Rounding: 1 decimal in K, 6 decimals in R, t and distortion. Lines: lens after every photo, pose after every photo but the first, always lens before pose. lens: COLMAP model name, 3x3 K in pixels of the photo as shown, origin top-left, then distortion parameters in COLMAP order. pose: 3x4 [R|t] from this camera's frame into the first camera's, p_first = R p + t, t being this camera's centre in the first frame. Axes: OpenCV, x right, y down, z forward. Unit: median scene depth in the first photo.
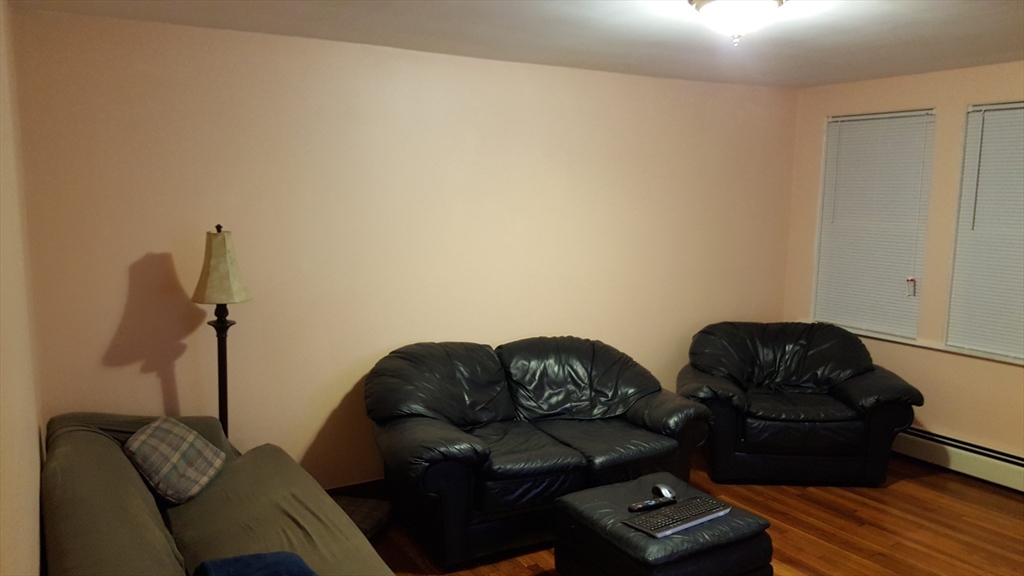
lens RADIAL K [[754.4, 0, 512.0], [0, 754.4, 288.0], [0, 0, 1]] dist [0.068103, -0.102933]
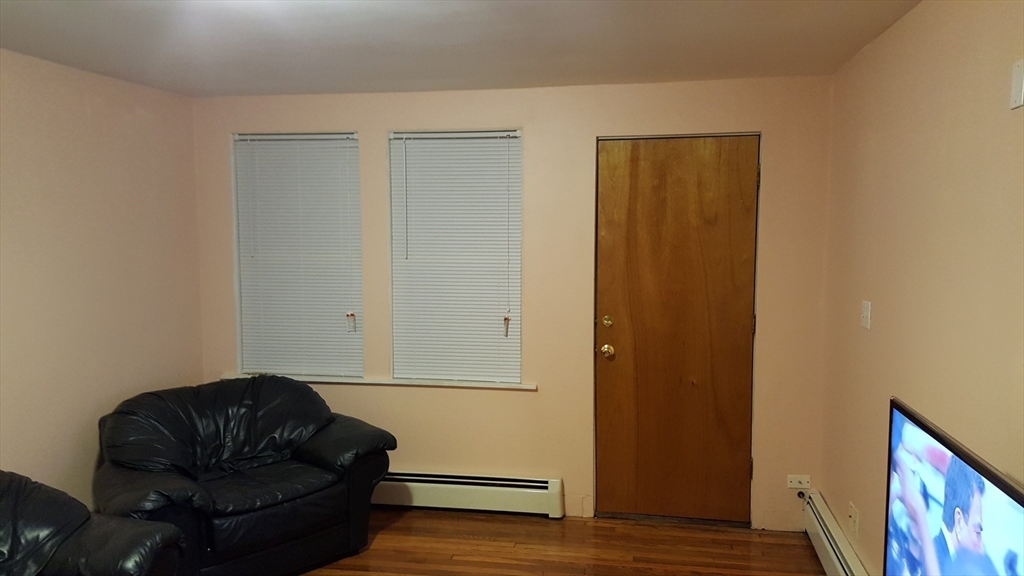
lens RADIAL K [[754.4, 0, 512.0], [0, 754.4, 288.0], [0, 0, 1]] dist [0.068103, -0.102933]
pose [[0.646895, -0.068817, 0.759468, -0.052969], [0.103064, 0.994672, 0.002342, -0.025962], [-0.755582, 0.076759, 0.650541, 0.260491]]
